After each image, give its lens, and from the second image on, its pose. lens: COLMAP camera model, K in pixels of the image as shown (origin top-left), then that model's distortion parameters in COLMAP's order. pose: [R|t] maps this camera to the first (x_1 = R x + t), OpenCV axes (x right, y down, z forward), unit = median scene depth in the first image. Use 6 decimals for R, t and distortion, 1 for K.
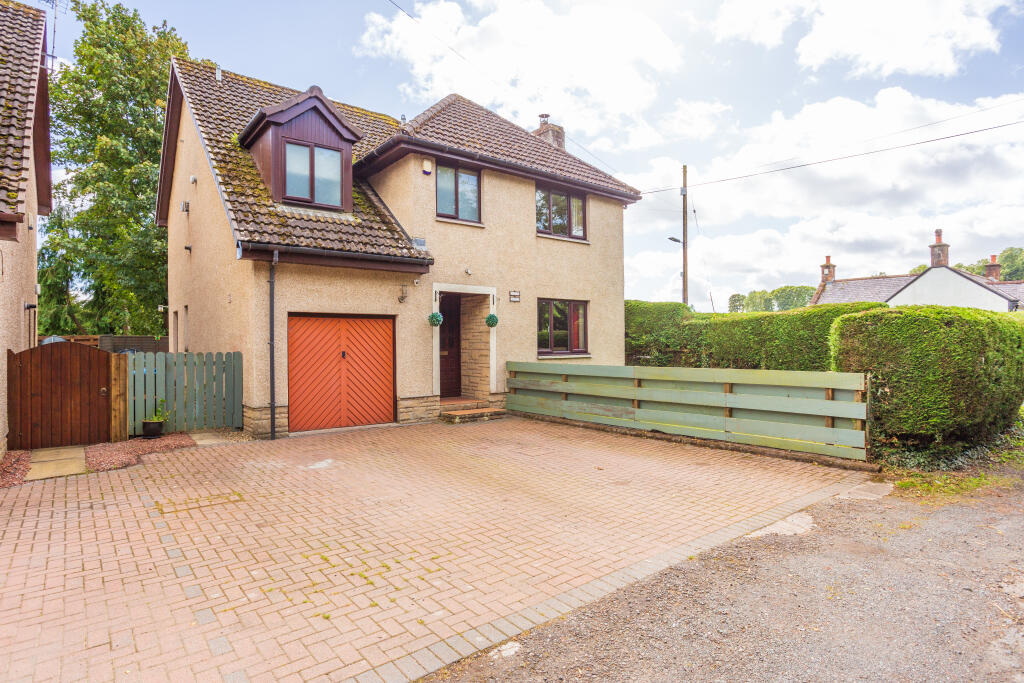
lens RADIAL K [[556.9, 0, 513.6], [0, 556.9, 340.7], [0, 0, 1]] dist [-0.020546, 0.012217]
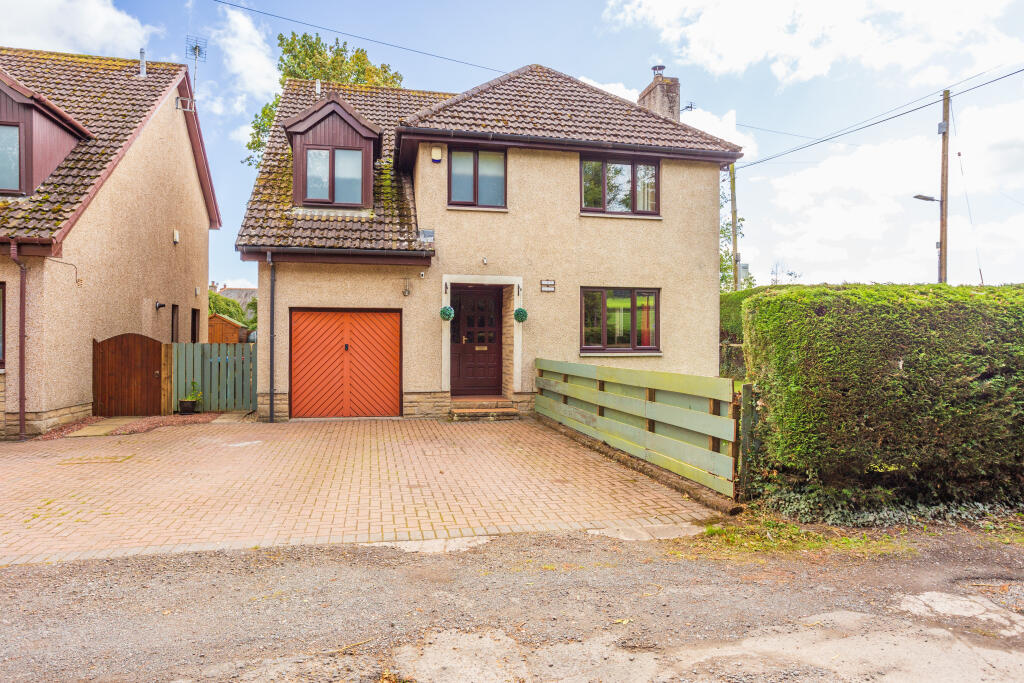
lens RADIAL K [[637.4, 0, 509.0], [0, 637.4, 340.1], [0, 0, 1]] dist [-0.010314, 0.001554]
pose [[0.894233, 0.008850, -0.447514, 0.471024], [-0.006709, 0.999957, 0.006368, 0.001506], [0.447551, -0.002692, 0.894254, 0.067453]]
